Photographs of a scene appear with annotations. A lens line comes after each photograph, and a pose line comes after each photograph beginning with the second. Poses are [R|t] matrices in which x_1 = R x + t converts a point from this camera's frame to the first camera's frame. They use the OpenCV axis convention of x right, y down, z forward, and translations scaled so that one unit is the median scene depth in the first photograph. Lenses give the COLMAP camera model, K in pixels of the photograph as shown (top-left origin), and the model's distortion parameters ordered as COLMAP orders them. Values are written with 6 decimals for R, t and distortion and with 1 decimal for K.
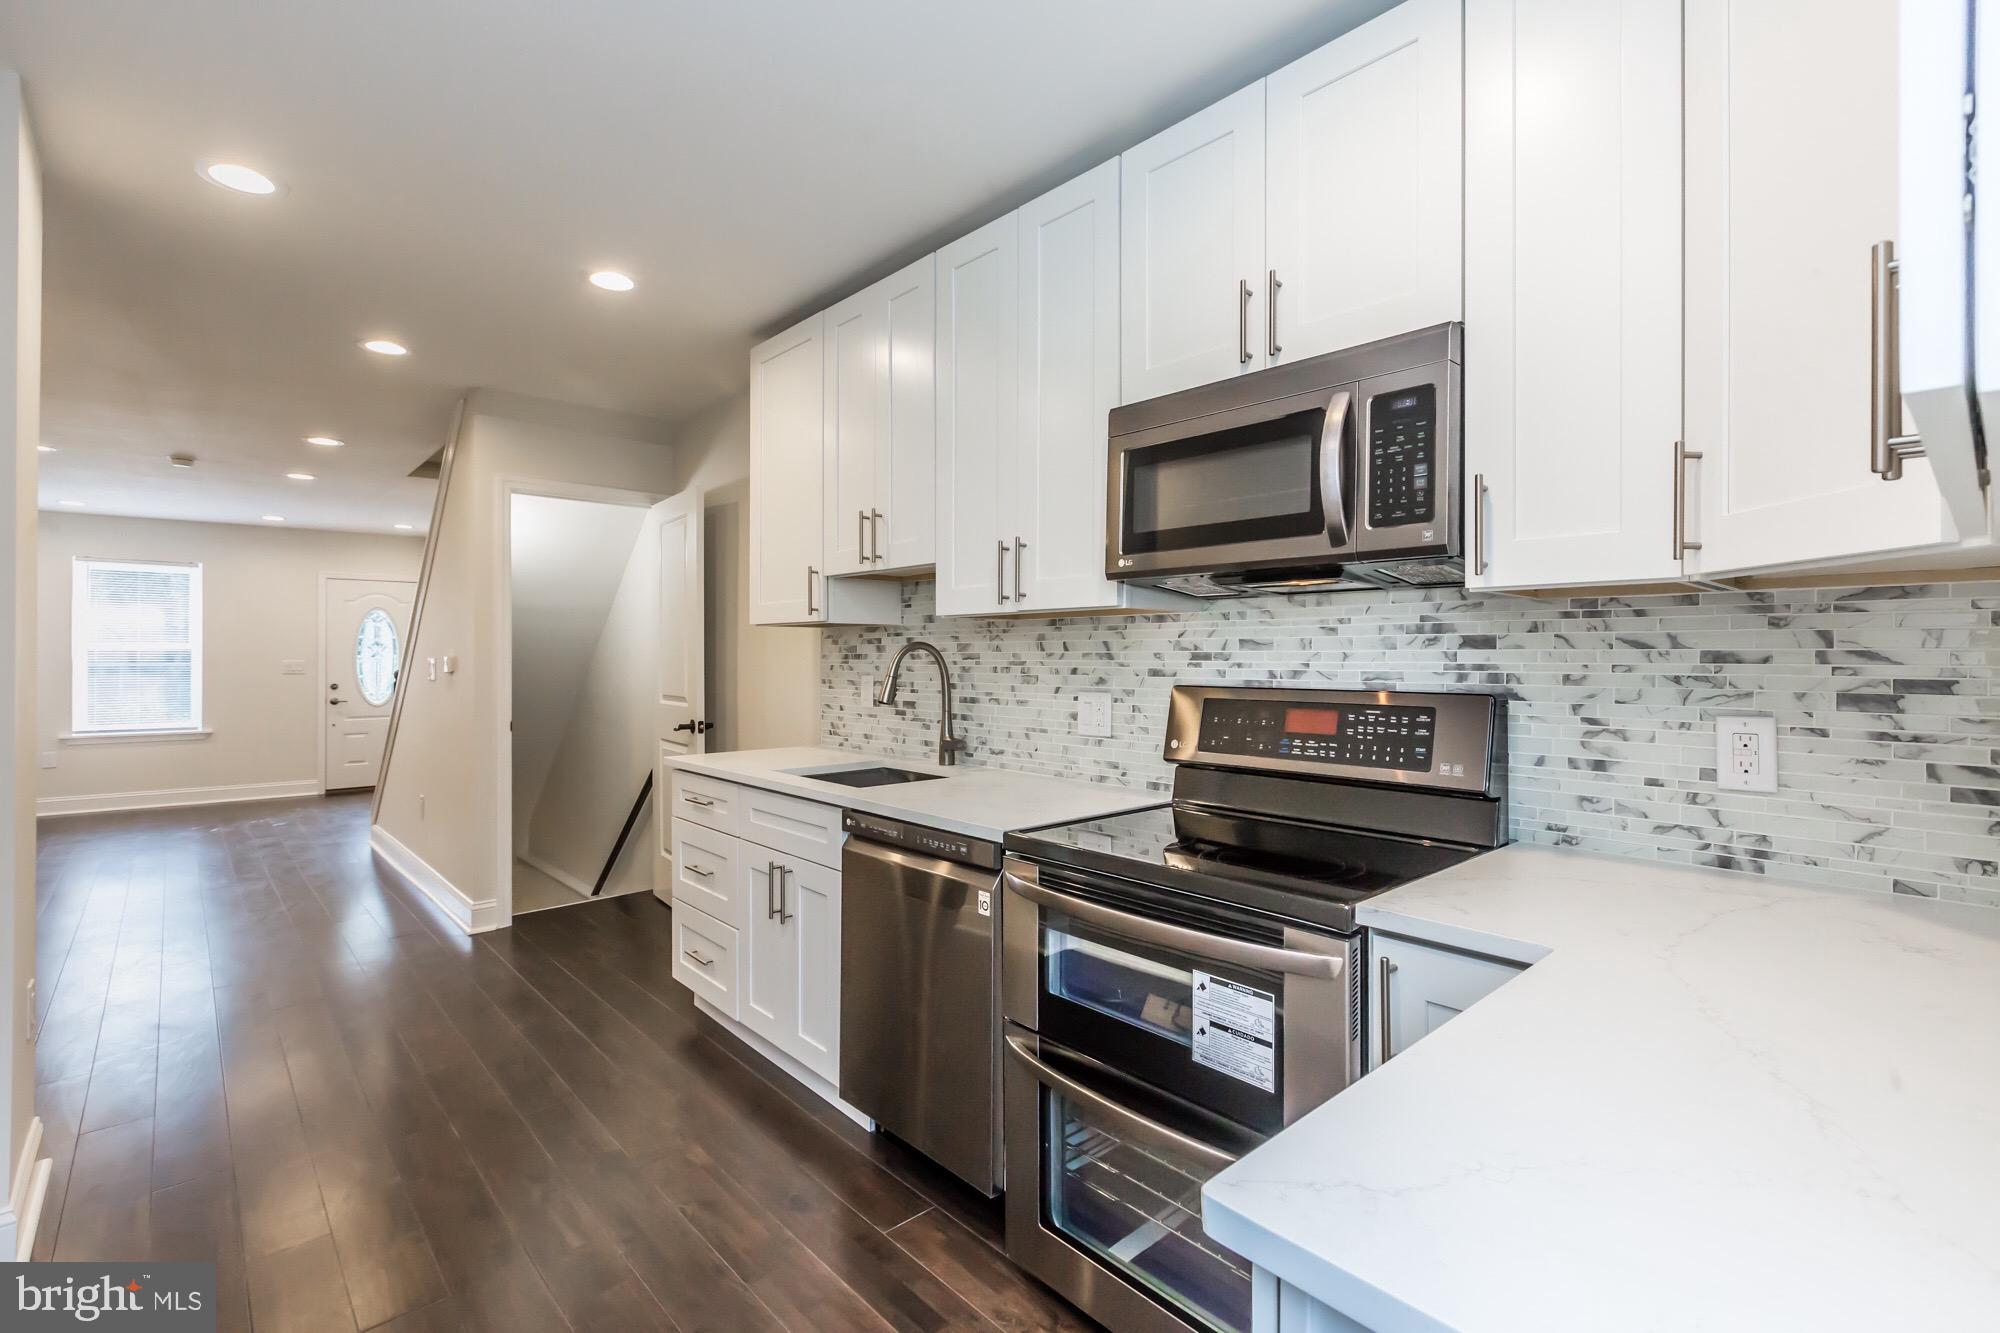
lens RADIAL K [[896.4, 0, 1000.7], [0, 896.4, 659.1], [0, 0, 1]] dist [0.001566, 0.000360]
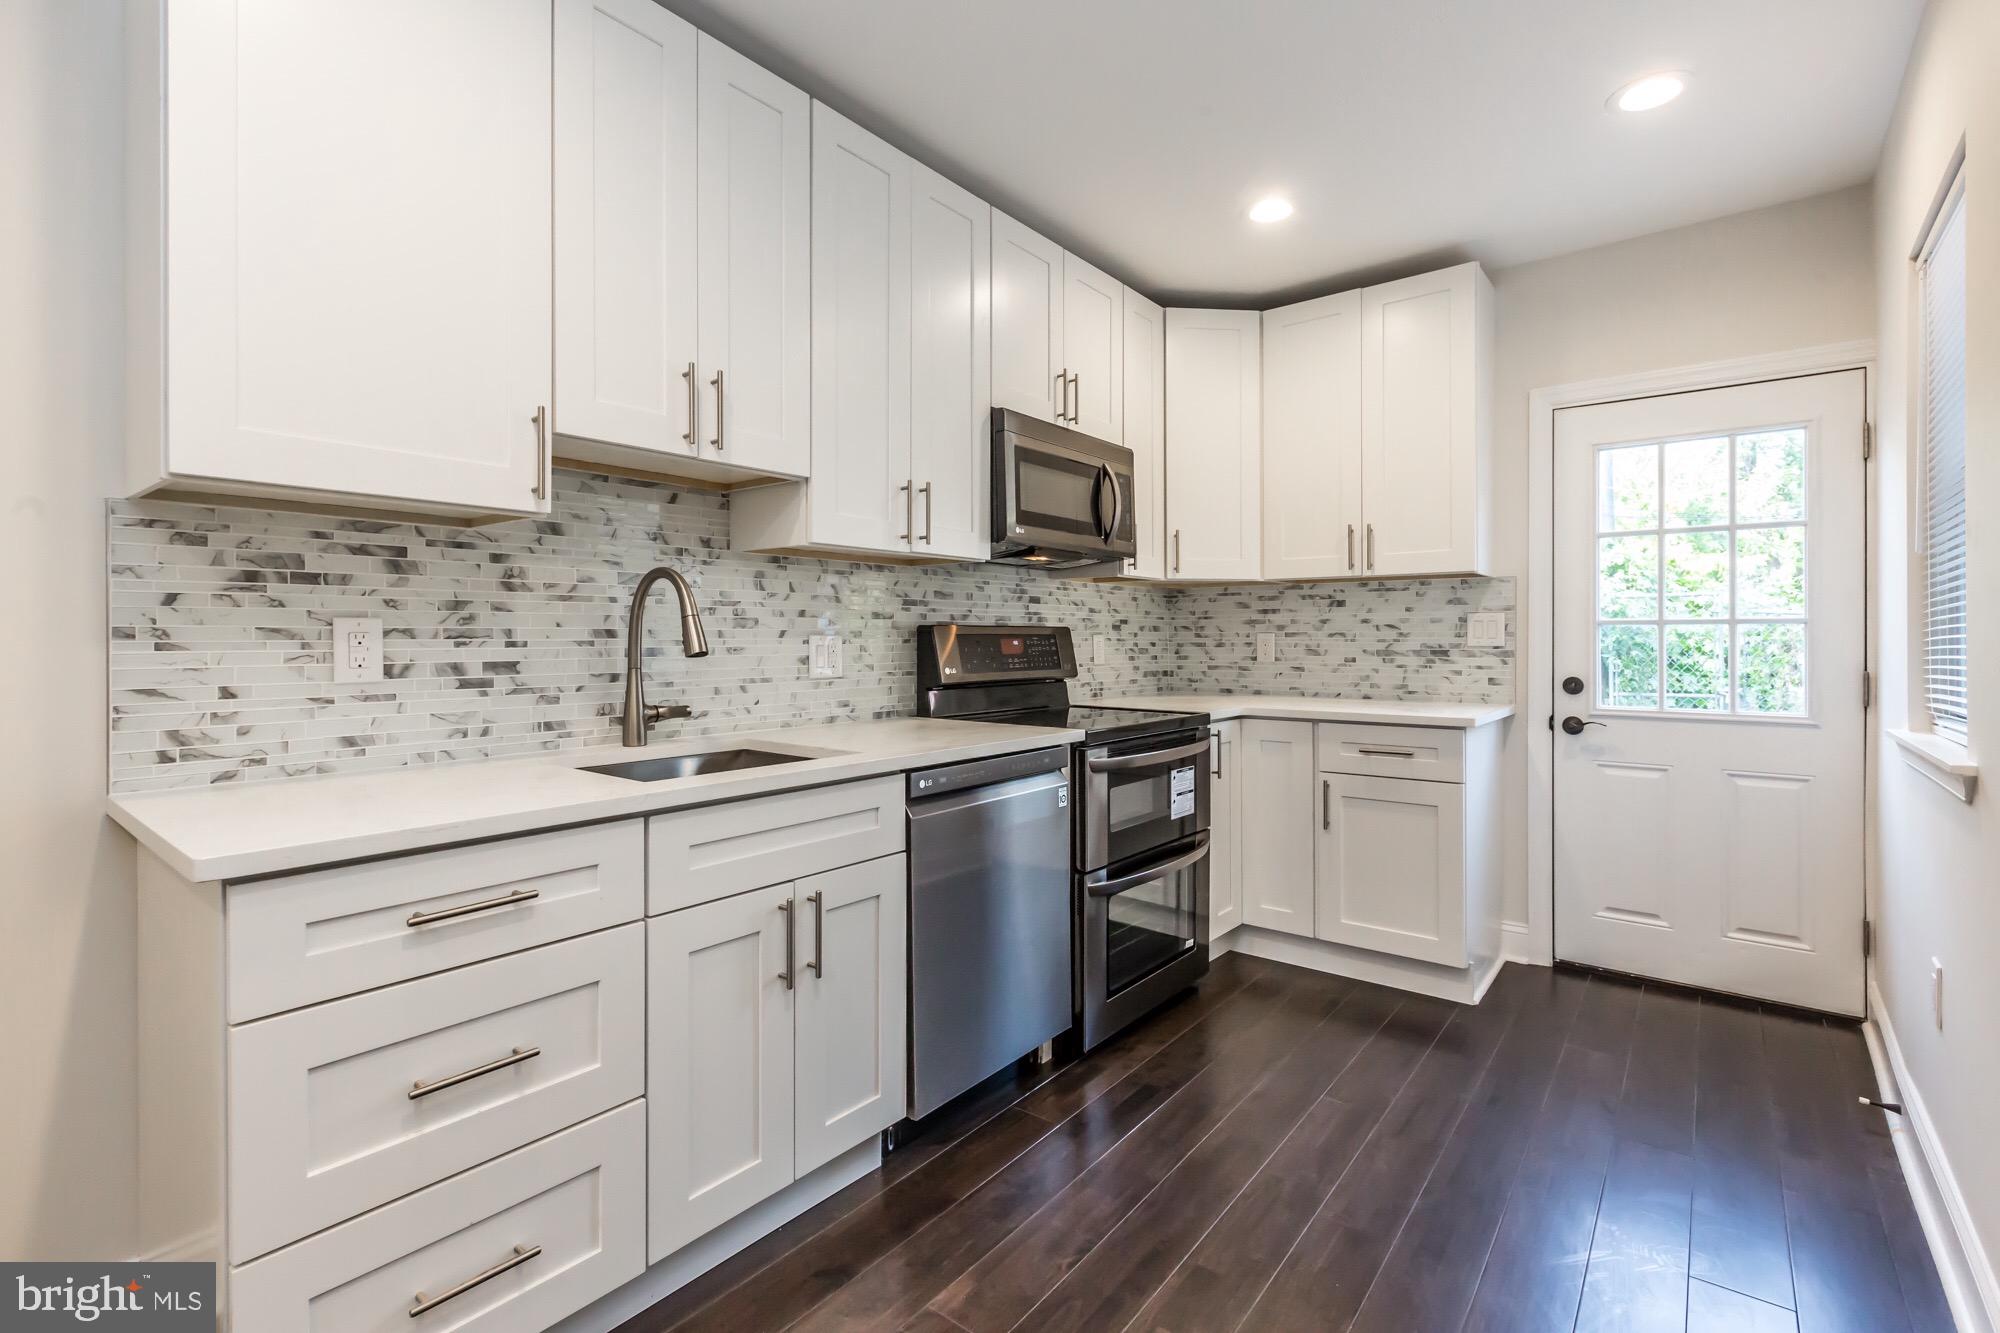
lens RADIAL K [[907.9, 0, 999.7], [0, 907.9, 638.8], [0, 0, 1]] dist [0.000402, 0.000306]
pose [[-0.156642, -0.004577, 0.987645, -0.880470], [0.001435, 0.999987, 0.004862, 0.034909], [-0.987654, 0.002179, -0.156634, 0.913484]]
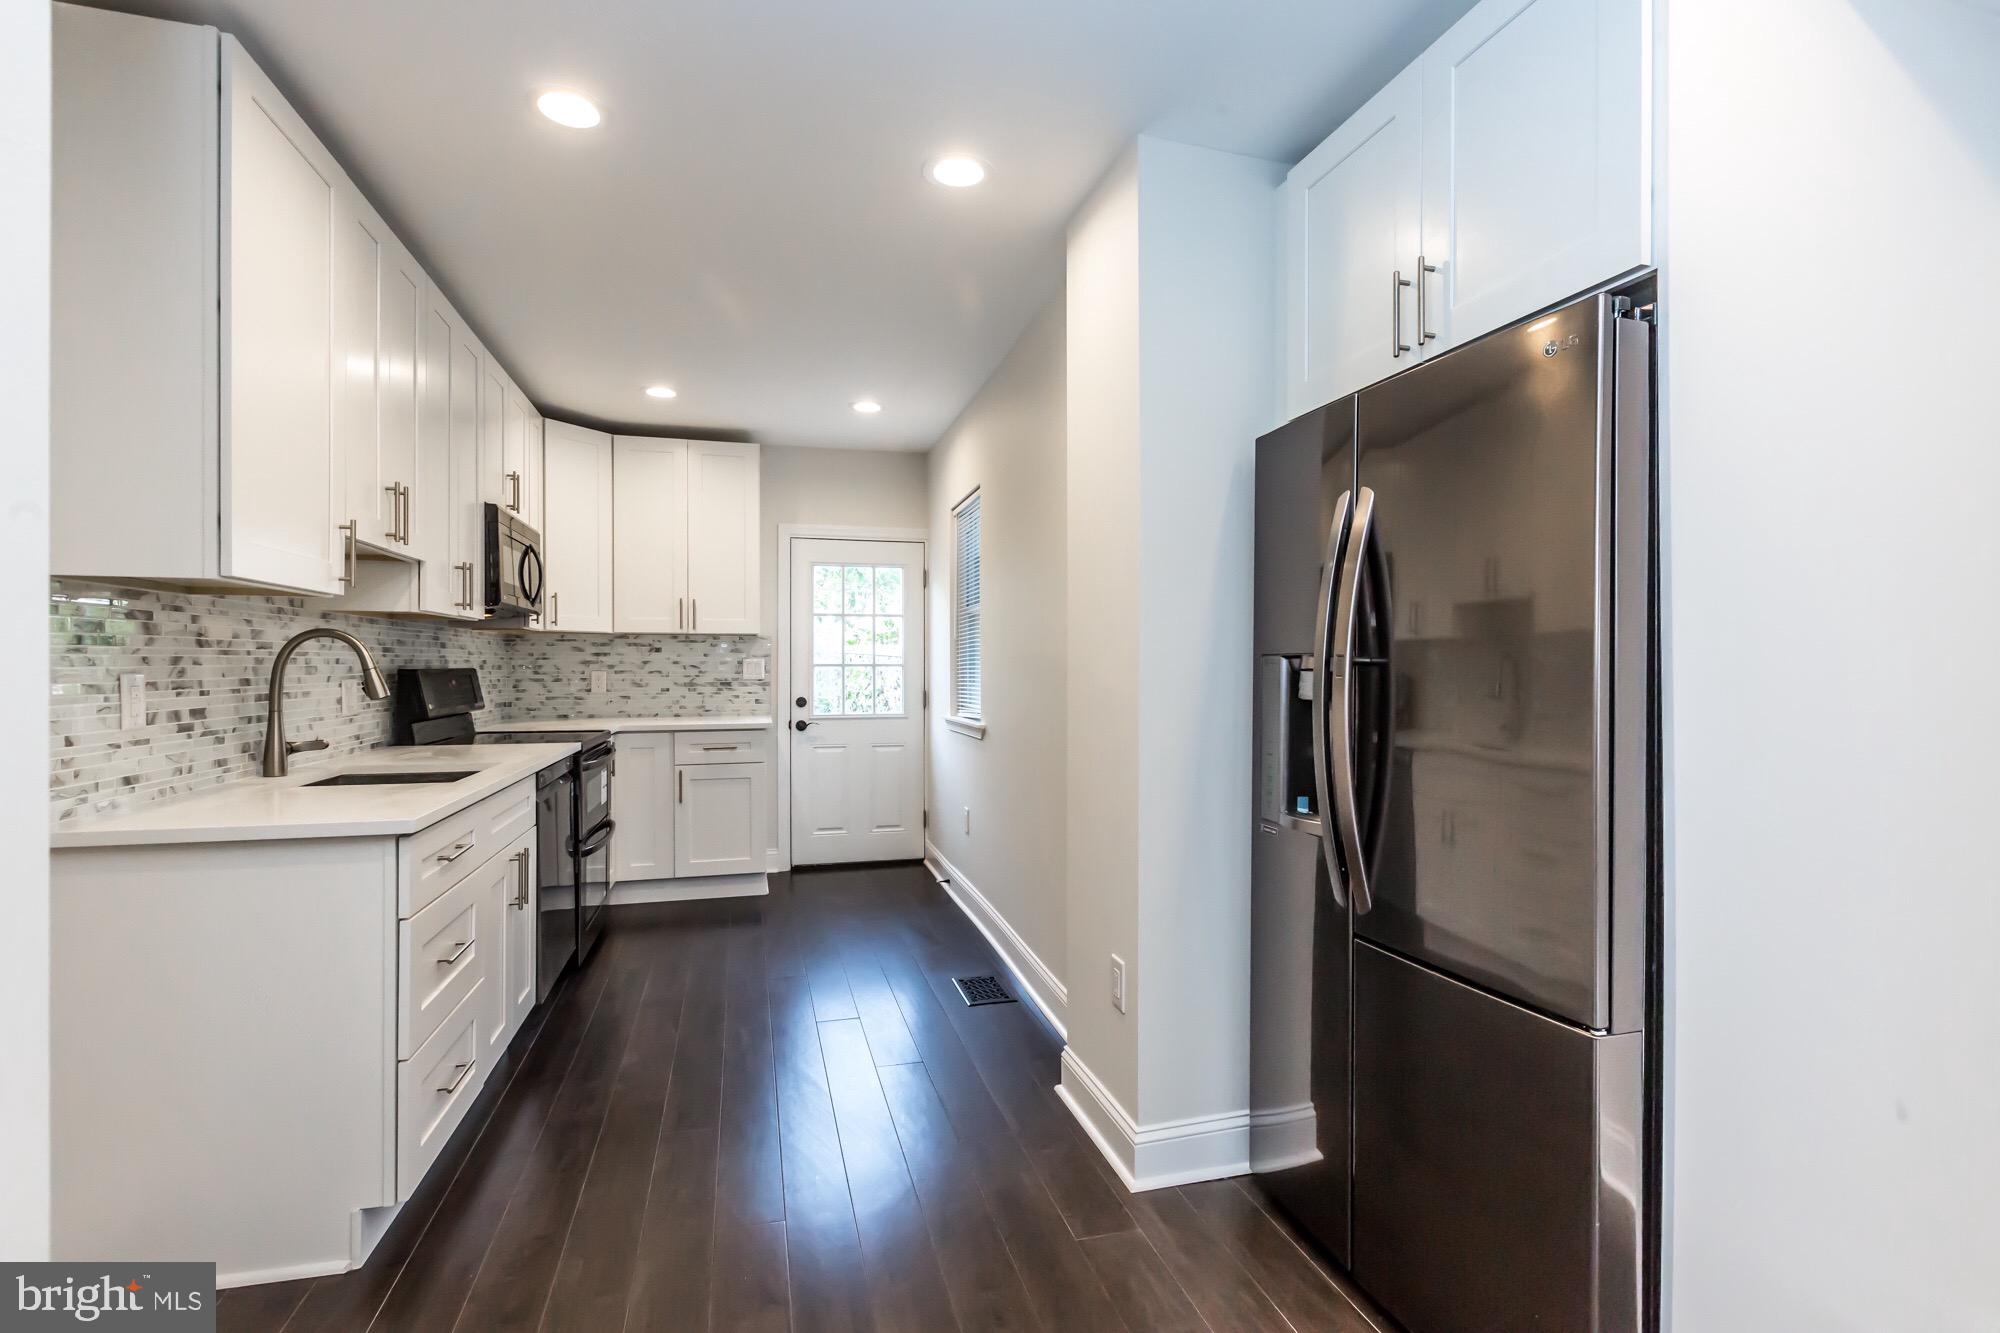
lens RADIAL K [[918.1, 0, 1000.0], [0, 918.1, 666.5], [0, 0, 1]] dist [0.016226, -0.009818]
pose [[-0.890319, -0.004584, 0.455314, -1.146775], [-0.002135, 0.999980, 0.005893, 0.011134], [-0.455332, 0.004275, -0.890312, 1.599794]]
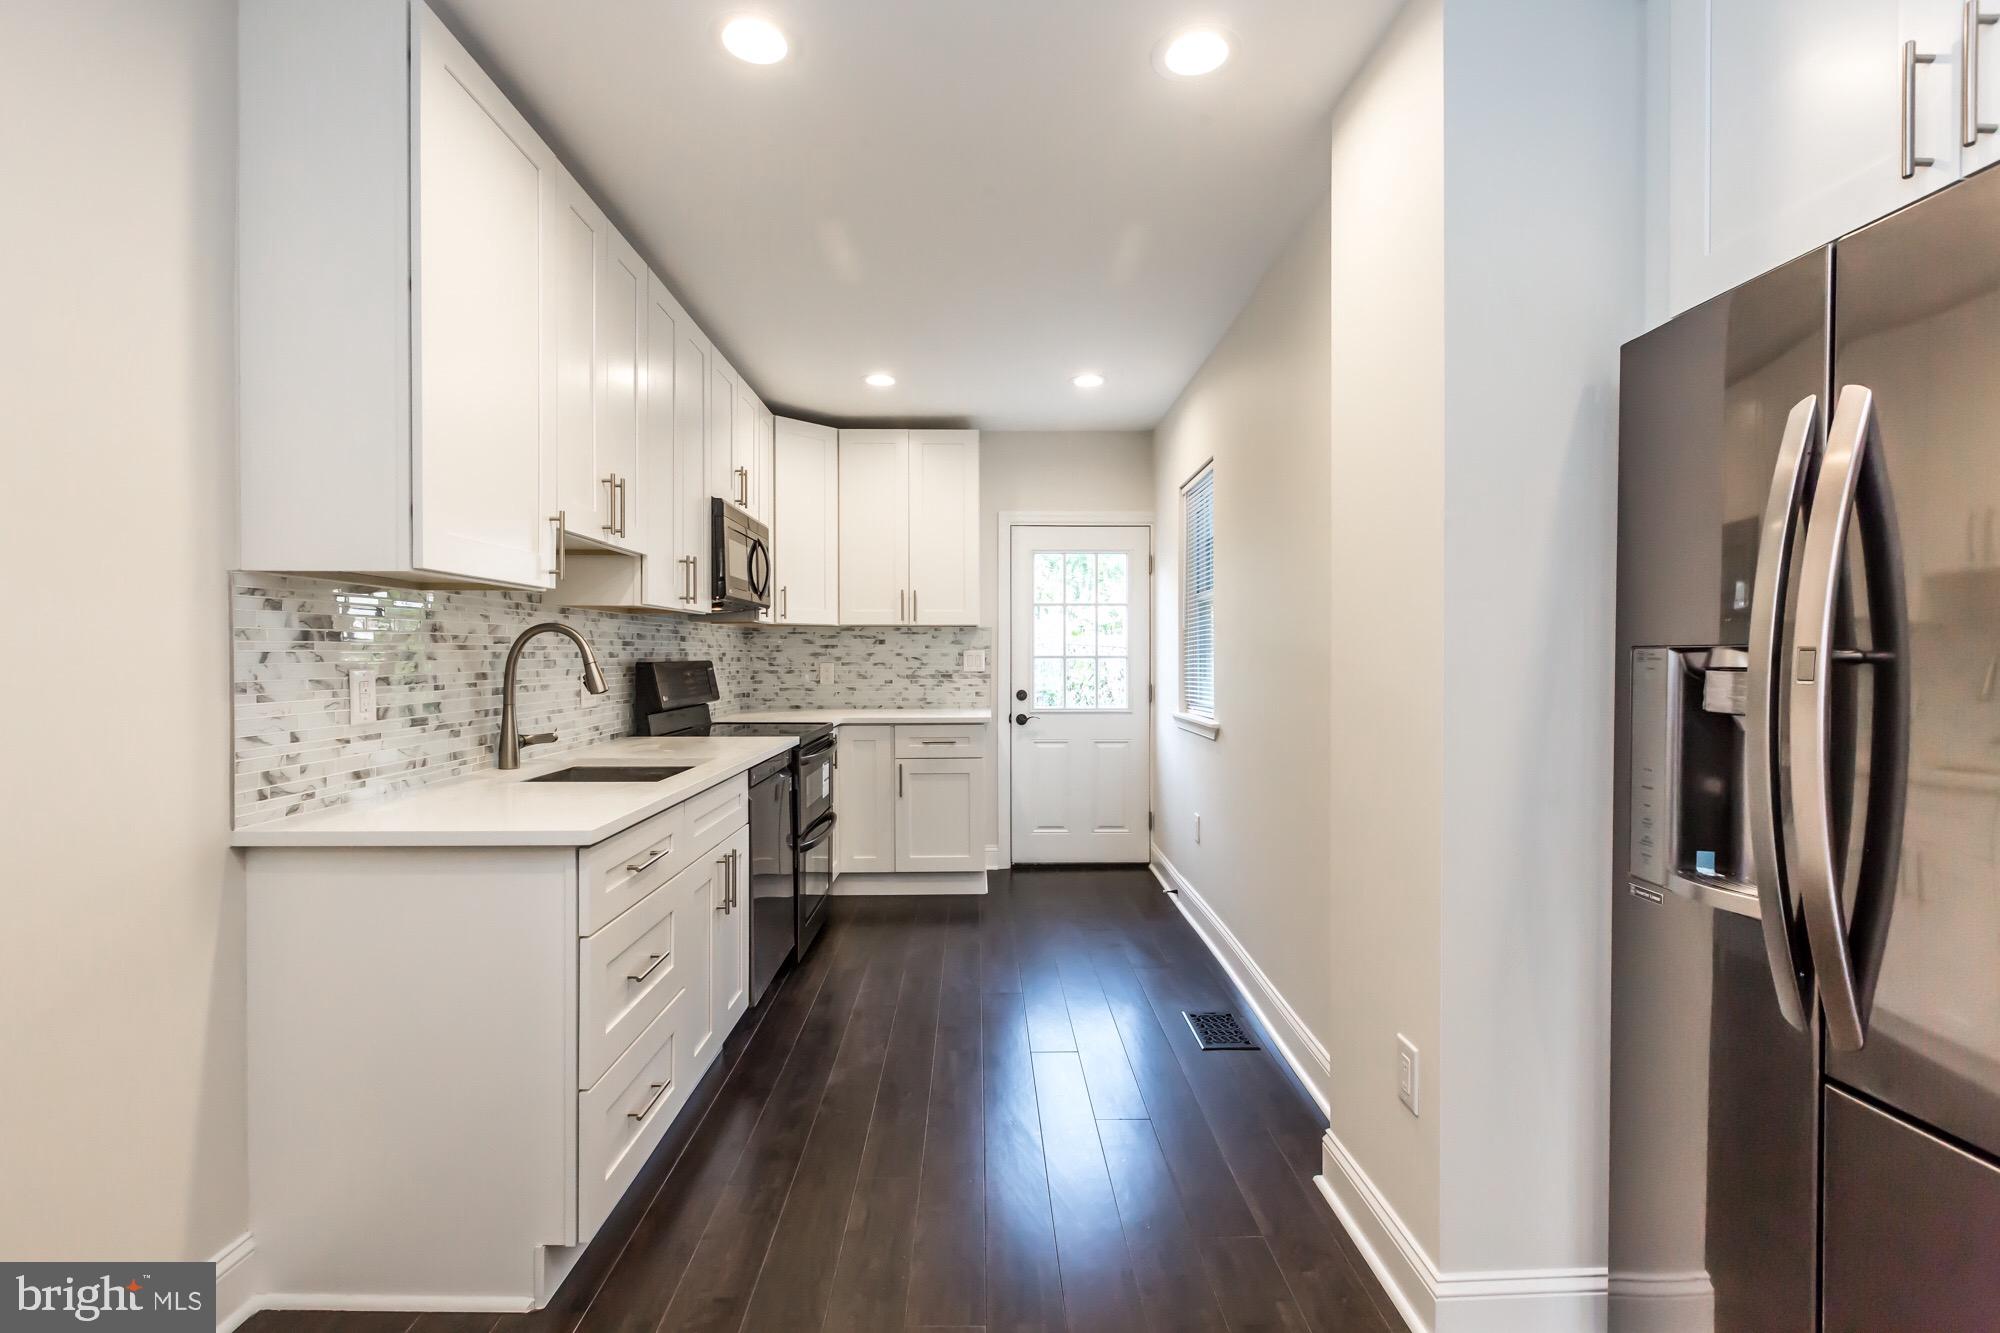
lens RADIAL K [[896.4, 0, 1000.7], [0, 896.4, 659.1], [0, 0, 1]] dist [0.001566, 0.000360]
pose [[-0.753280, -0.006201, 0.657671, -1.057711], [-0.000097, 0.999957, 0.009317, 0.007774], [-0.657700, 0.006954, -0.753248, 1.463717]]
